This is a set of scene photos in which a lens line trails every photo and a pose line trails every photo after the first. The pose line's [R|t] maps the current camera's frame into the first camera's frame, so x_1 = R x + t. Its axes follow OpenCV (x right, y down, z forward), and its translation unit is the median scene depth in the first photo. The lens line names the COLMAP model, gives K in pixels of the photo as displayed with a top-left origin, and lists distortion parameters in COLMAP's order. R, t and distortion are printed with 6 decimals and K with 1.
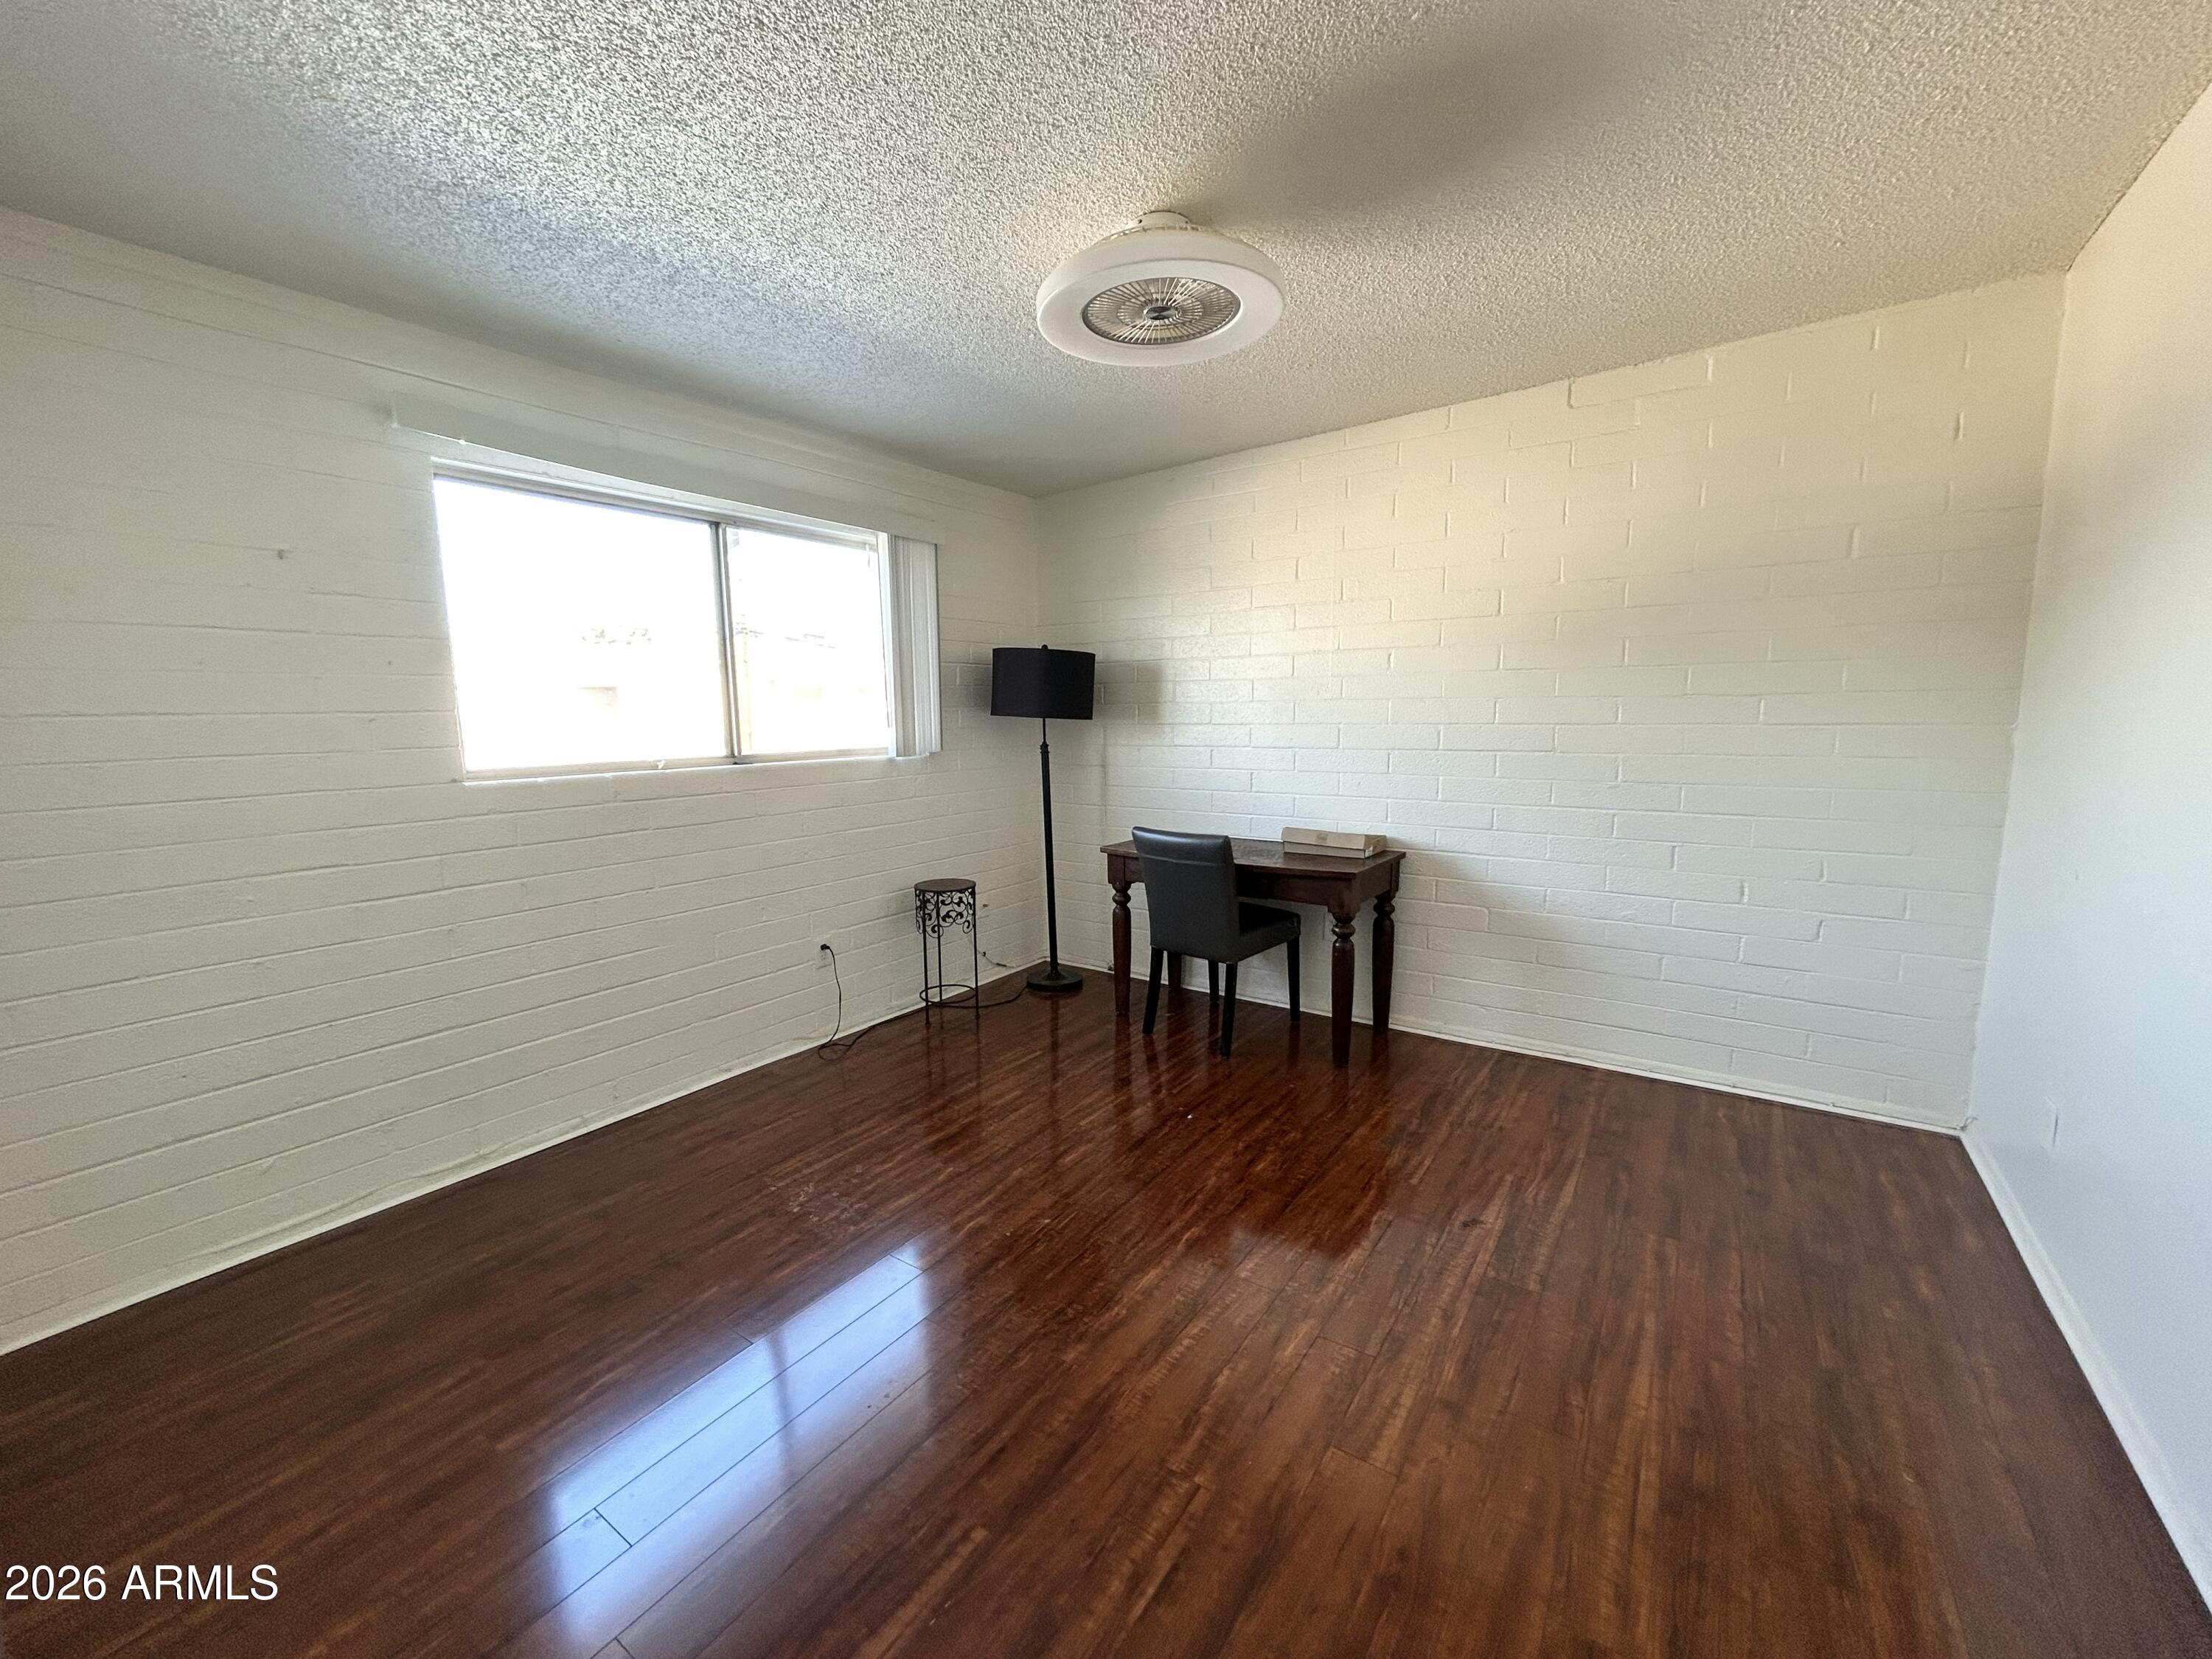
lens RADIAL K [[882.8, 0, 1092.0], [0, 882.8, 829.4], [0, 0, 1]] dist [-0.000332, -0.000017]
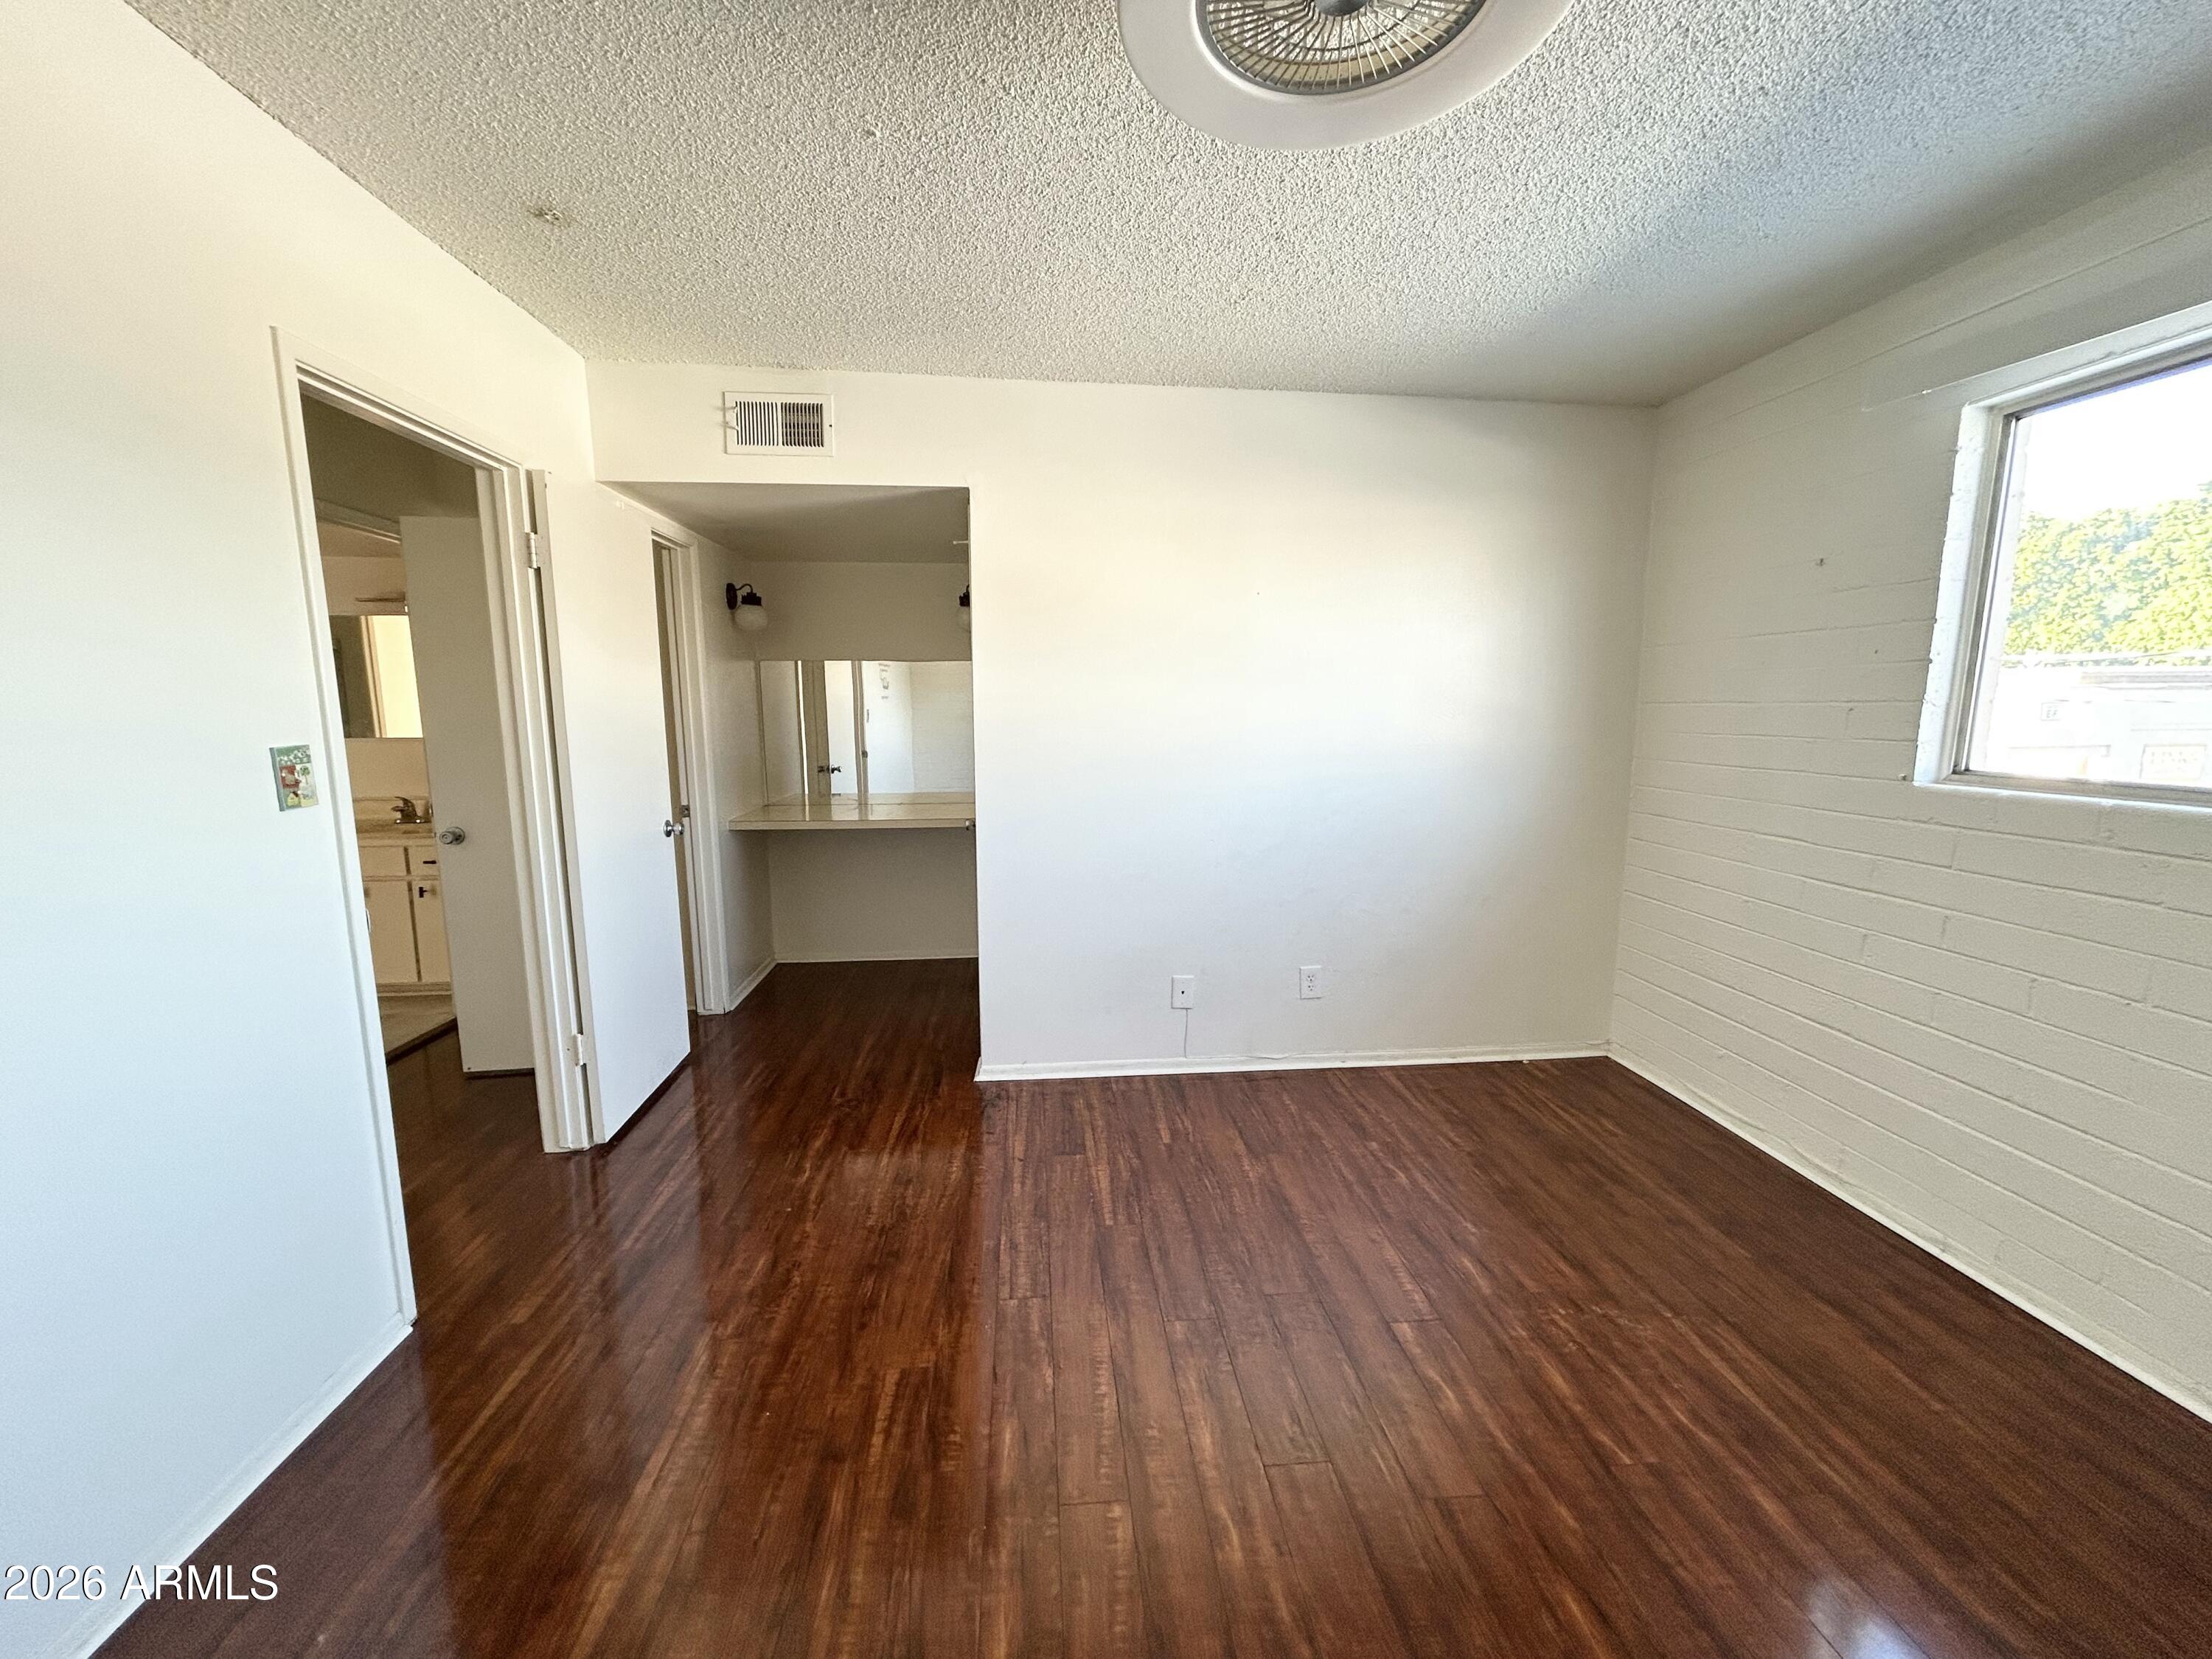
lens RADIAL K [[882.8, 0, 1092.0], [0, 882.8, 829.4], [0, 0, 1]] dist [-0.000332, -0.000017]
pose [[-0.770101, 0.111068, -0.628179, 0.657103], [-0.067416, 0.965042, 0.253276, -0.239113], [0.634350, 0.237397, -0.735692, 1.578589]]
